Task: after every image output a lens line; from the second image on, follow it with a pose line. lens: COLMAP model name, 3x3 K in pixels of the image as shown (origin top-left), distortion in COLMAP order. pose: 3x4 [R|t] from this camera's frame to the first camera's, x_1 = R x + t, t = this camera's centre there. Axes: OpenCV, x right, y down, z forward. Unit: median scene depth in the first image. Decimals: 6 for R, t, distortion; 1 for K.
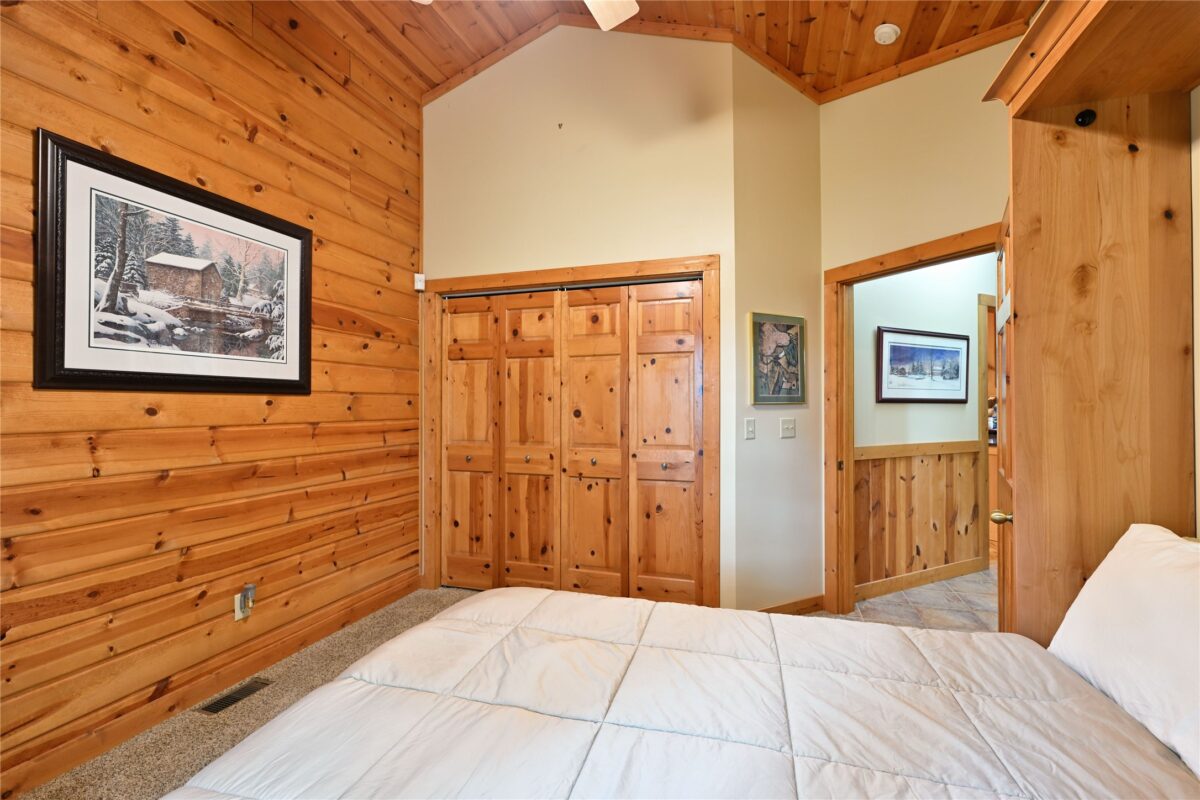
lens RADIAL K [[523.2, 0, 596.3], [0, 523.2, 401.7], [0, 0, 1]] dist [0.000133, 0.000045]
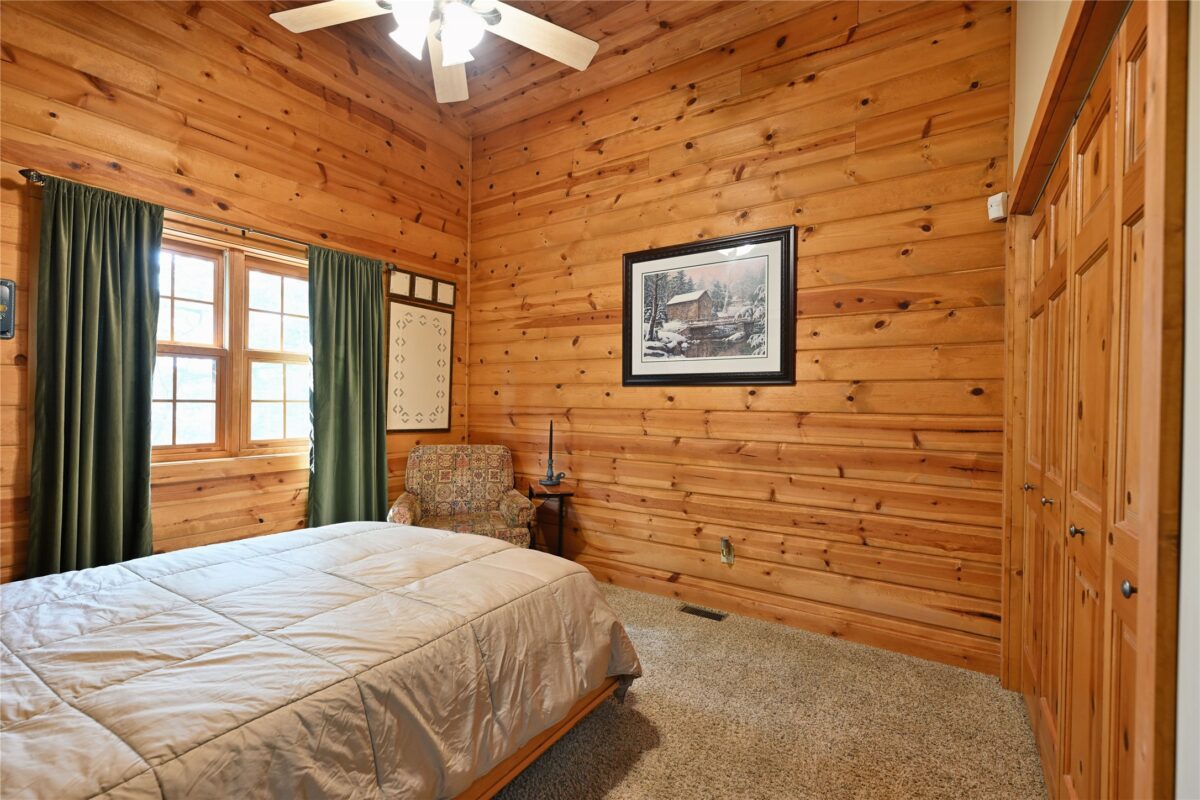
lens RADIAL K [[523.2, 0, 596.3], [0, 523.2, 401.7], [0, 0, 1]] dist [0.000133, 0.000045]
pose [[-0.256747, 0.000301, -0.966479, 0.610117], [-0.003156, 0.999994, 0.001150, 0.022333], [0.966473, 0.003345, -0.256745, 0.987705]]
